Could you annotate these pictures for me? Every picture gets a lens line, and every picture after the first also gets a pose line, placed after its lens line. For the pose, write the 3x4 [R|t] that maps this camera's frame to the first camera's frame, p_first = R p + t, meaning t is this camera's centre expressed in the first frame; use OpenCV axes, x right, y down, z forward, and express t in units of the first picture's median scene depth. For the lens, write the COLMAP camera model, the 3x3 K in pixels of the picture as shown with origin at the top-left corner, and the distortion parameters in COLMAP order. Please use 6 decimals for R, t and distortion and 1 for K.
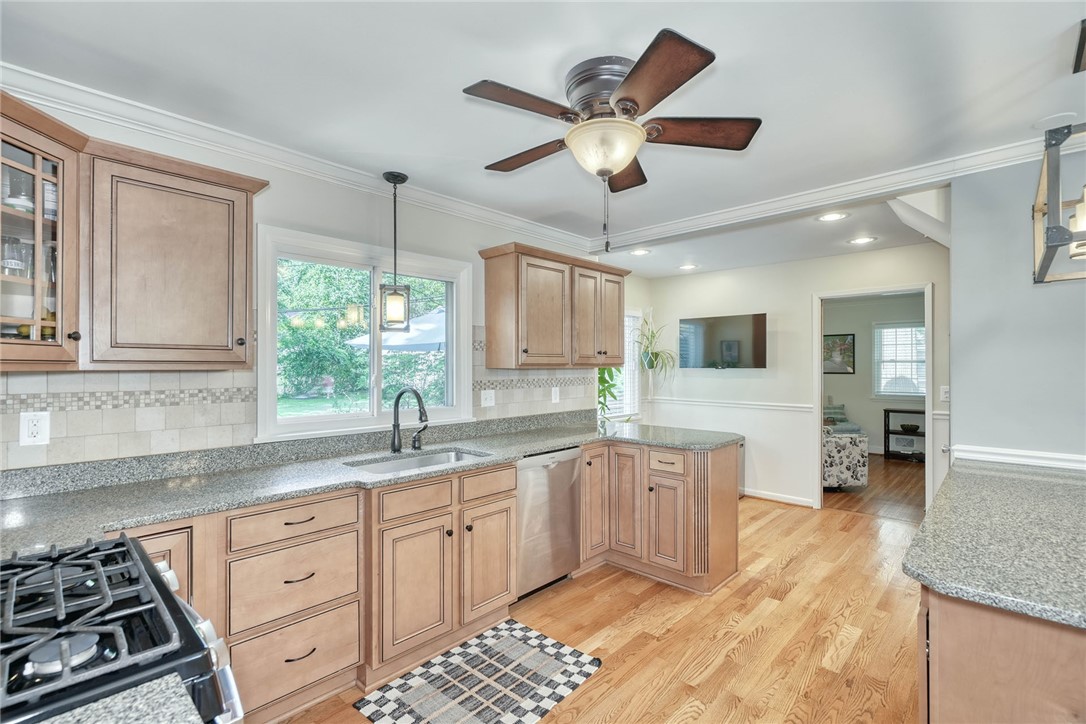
lens RADIAL K [[492.1, 0, 540.9], [0, 492.1, 364.5], [0, 0, 1]] dist [-0.004445, 0.000077]
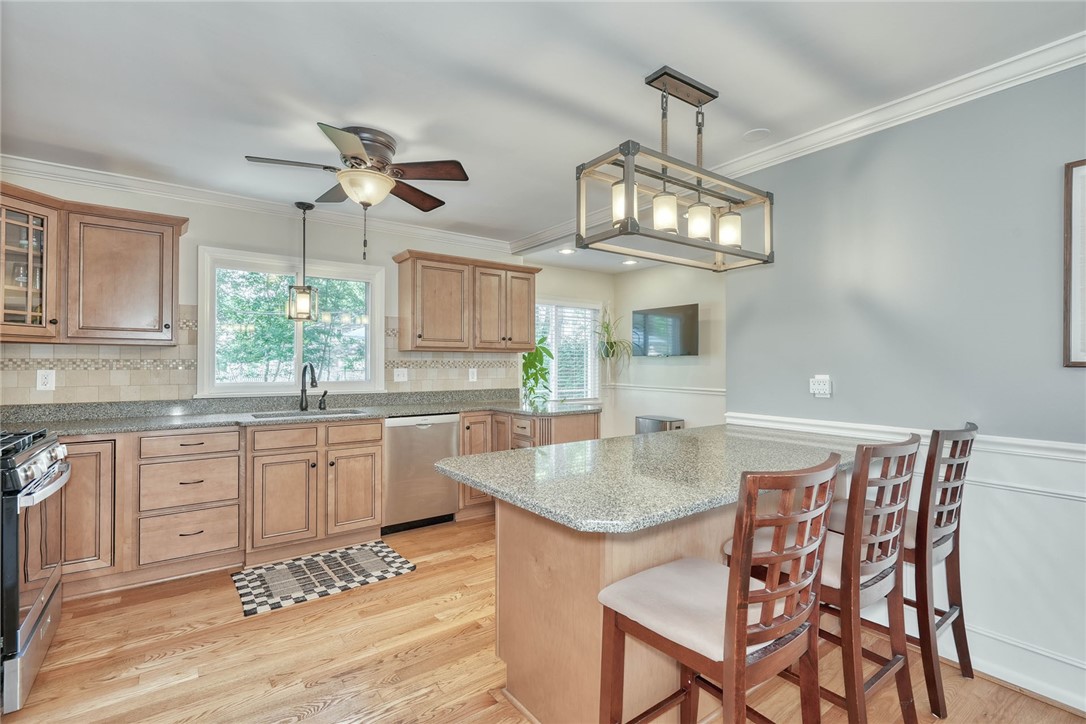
lens RADIAL K [[492.1, 0, 540.0], [0, 492.1, 361.2], [0, 0, 1]] dist [-0.004445, 0.000077]
pose [[0.984288, 0.003221, -0.176542, 0.671288], [-0.003533, 0.999993, -0.001454, 0.050566], [0.176536, 0.002054, 0.984292, -0.238603]]
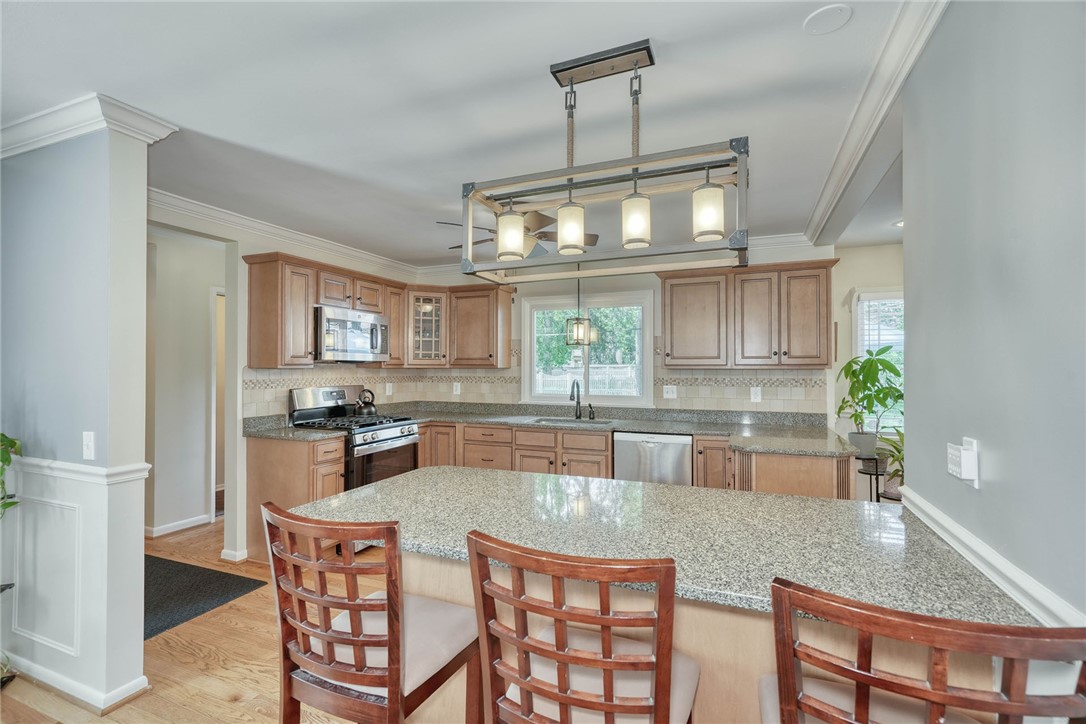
lens RADIAL K [[492.1, 0, 547.5], [0, 492.1, 362.9], [0, 0, 1]] dist [-0.004445, 0.000077]
pose [[0.375841, -0.005430, -0.926668, 1.400708], [0.001230, 0.999985, -0.005360, -0.000545], [0.926683, 0.000875, 0.375842, 0.327904]]
